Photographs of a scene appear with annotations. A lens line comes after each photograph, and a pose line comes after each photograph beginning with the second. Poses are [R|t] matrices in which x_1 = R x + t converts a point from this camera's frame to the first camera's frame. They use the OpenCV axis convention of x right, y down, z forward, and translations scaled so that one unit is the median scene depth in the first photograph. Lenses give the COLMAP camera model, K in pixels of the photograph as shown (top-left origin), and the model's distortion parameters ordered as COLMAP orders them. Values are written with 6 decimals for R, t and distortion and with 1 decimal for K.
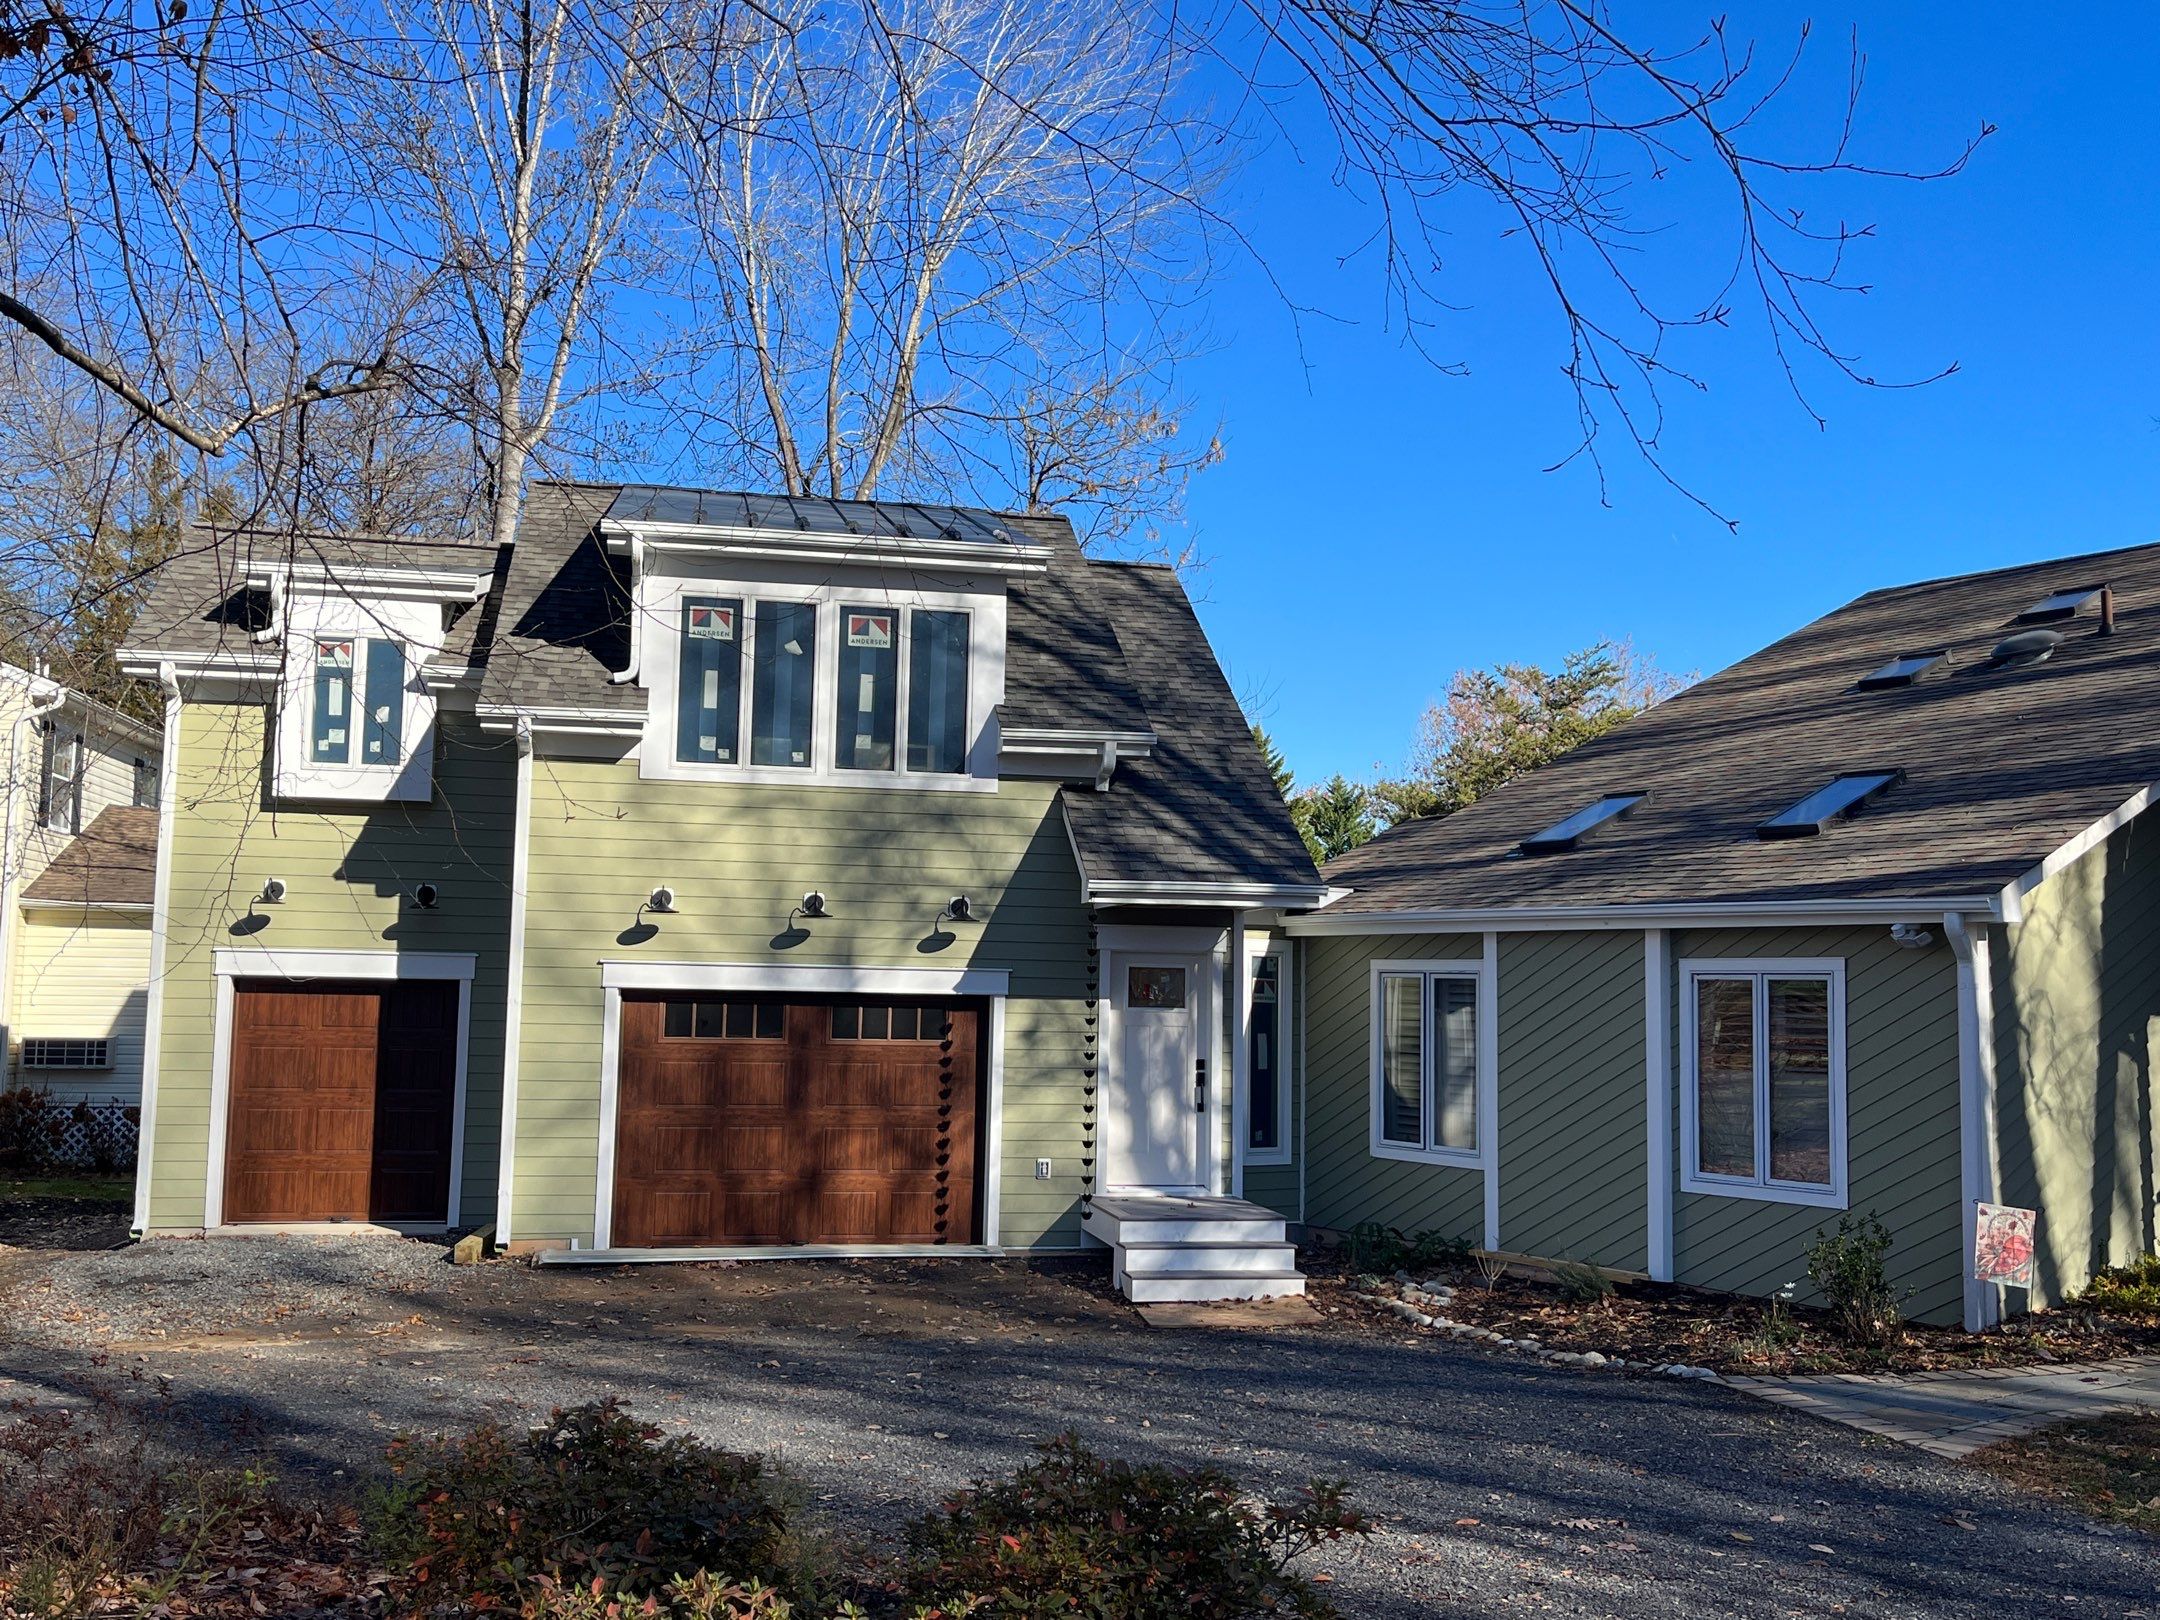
lens RADIAL K [[1966.8, 0, 1081.6], [0, 1966.8, 836.6], [0, 0, 1]] dist [0.078432, -0.010372]
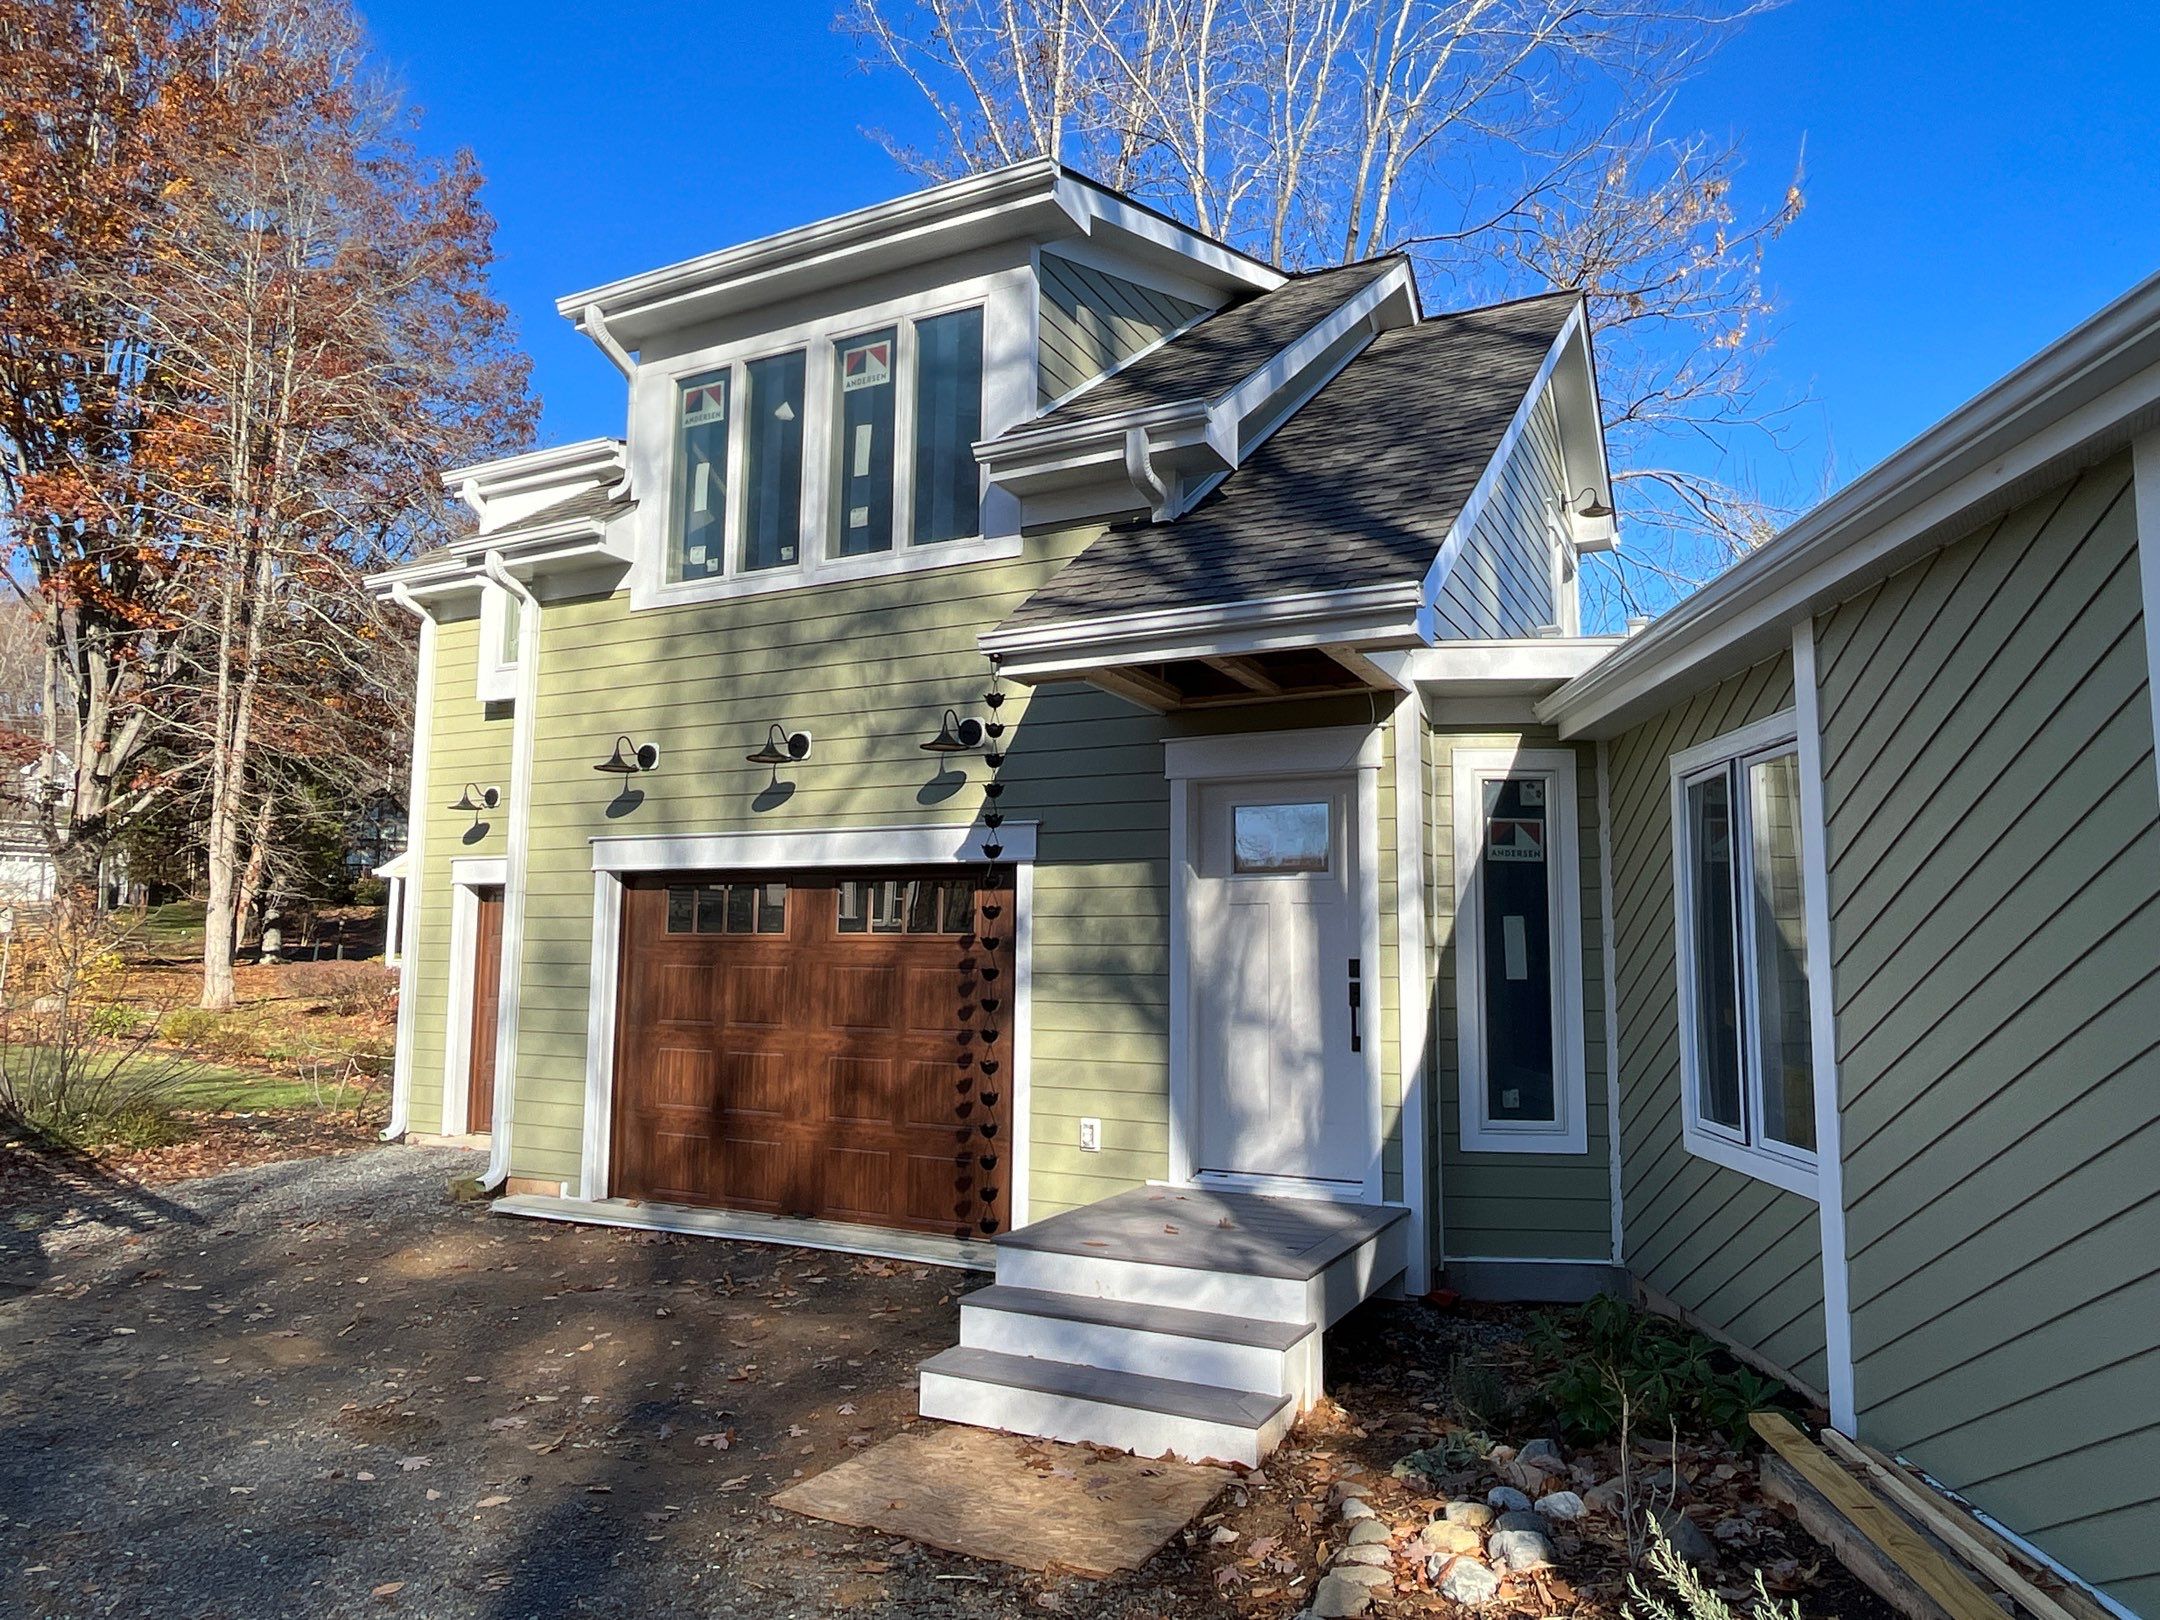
lens RADIAL K [[1373.1, 0, 1080.0], [0, 1373.1, 810.0], [0, 0, 1]] dist [0.003514, -0.000871]
pose [[0.788421, -0.078729, -0.610077, 0.234390], [0.054290, 0.996812, -0.058476, 0.086245], [0.612735, 0.012982, 0.790182, 0.617159]]
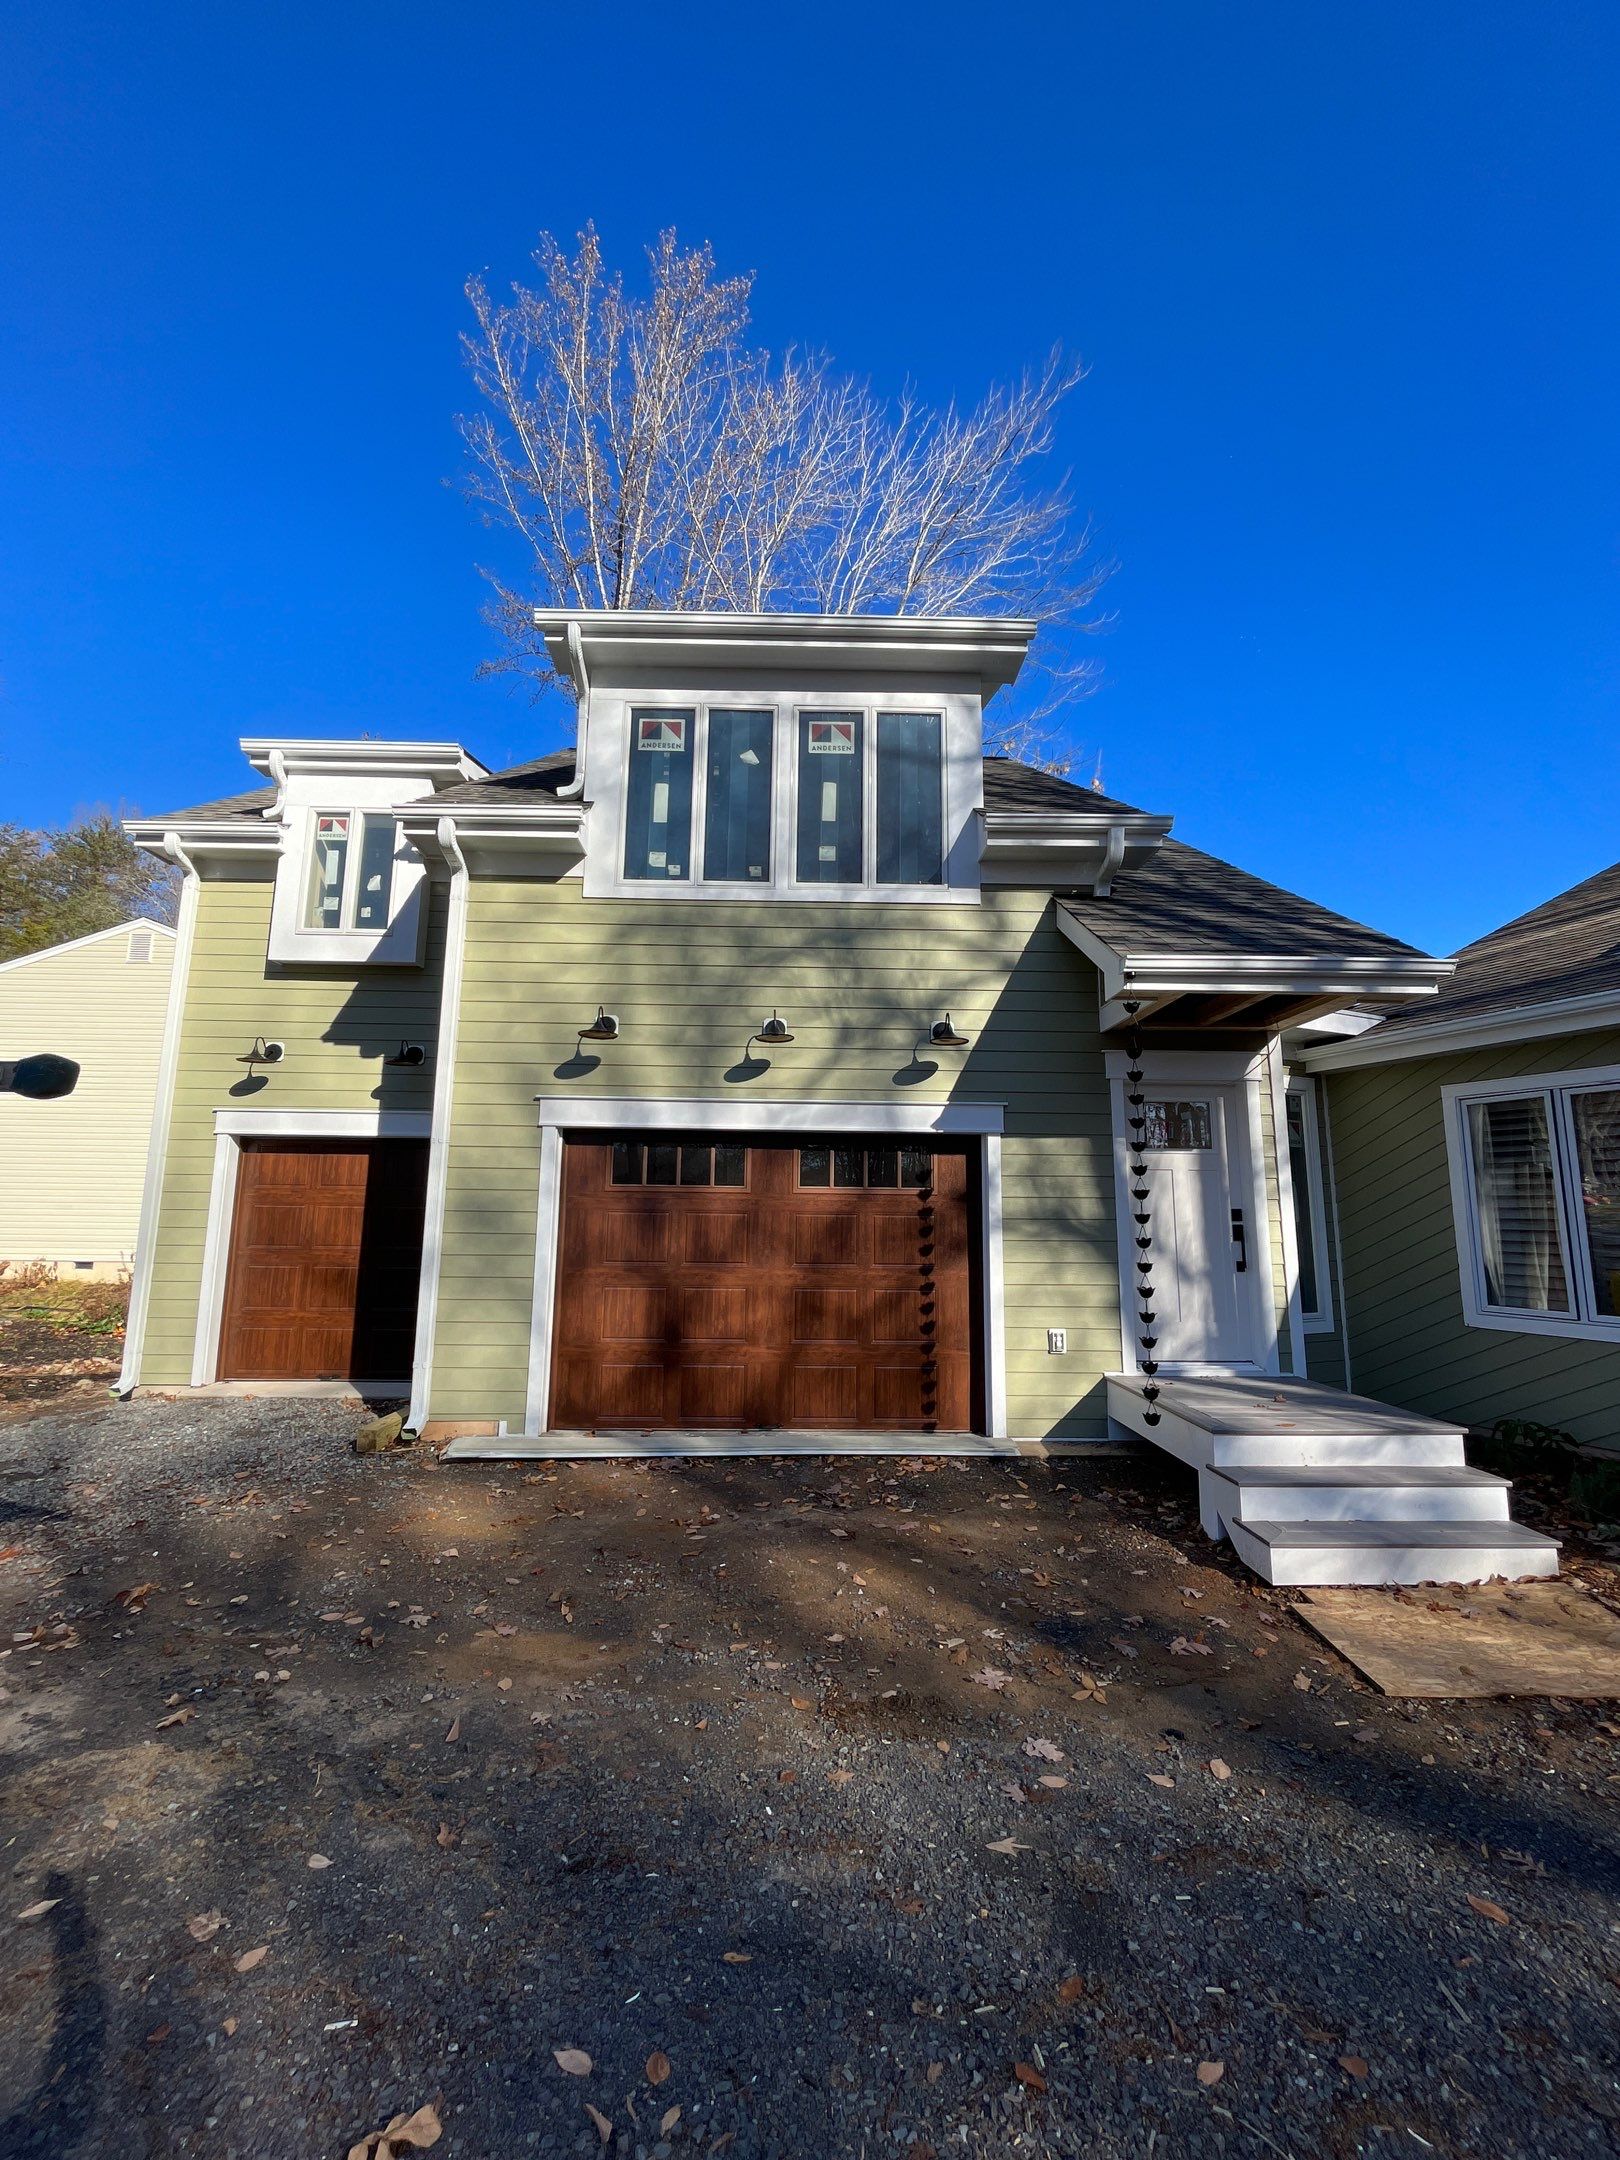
lens RADIAL K [[870.5, 0, 810.0], [0, 870.5, 1080.0], [0, 0, 1]] dist [-0.000559, 0.000020]
pose [[0.986516, -0.035763, -0.159712, -0.055593], [0.023054, 0.996469, -0.080731, 0.081497], [0.162035, 0.075960, 0.983857, 0.580033]]
